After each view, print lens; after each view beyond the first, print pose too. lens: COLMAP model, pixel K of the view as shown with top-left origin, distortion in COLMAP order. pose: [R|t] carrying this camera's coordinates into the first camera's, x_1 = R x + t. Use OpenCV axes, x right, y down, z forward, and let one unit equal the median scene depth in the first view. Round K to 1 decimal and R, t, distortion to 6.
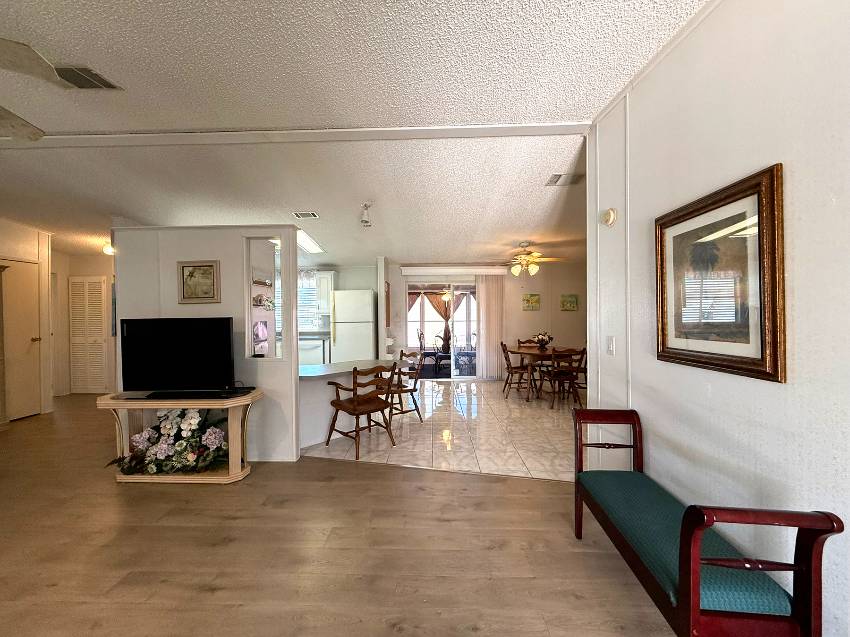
lens RADIAL K [[343.6, 0, 425.0], [0, 343.6, 318.5], [0, 0, 1]] dist [0.000563, -0.000003]
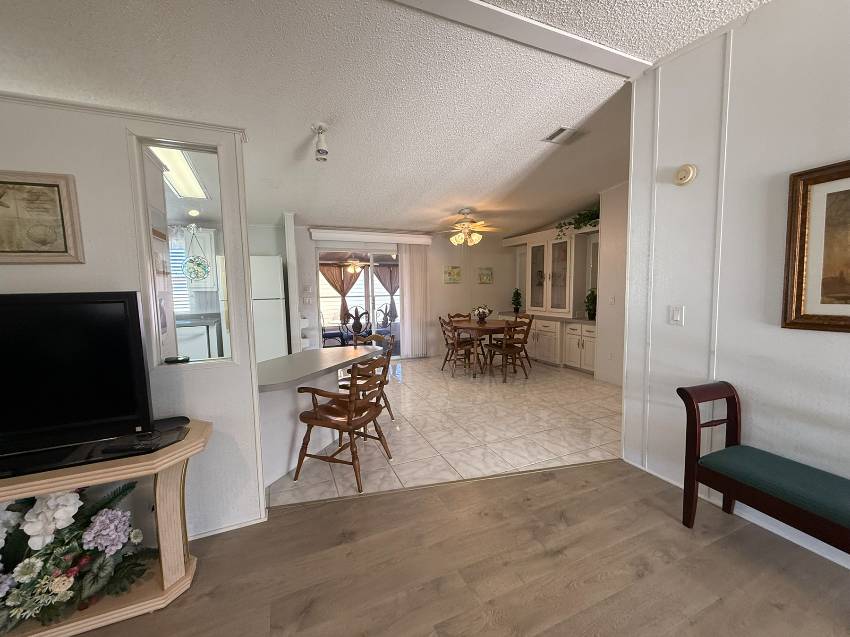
lens RADIAL K [[341.1, 0, 428.5], [0, 341.1, 318.2], [0, 0, 1]] dist [-0.000997, -0.000222]
pose [[0.905954, -0.045147, 0.420962, -0.213095], [0.015621, 0.997186, 0.073326, 0.003543], [-0.423088, -0.059854, 0.904109, 0.201478]]
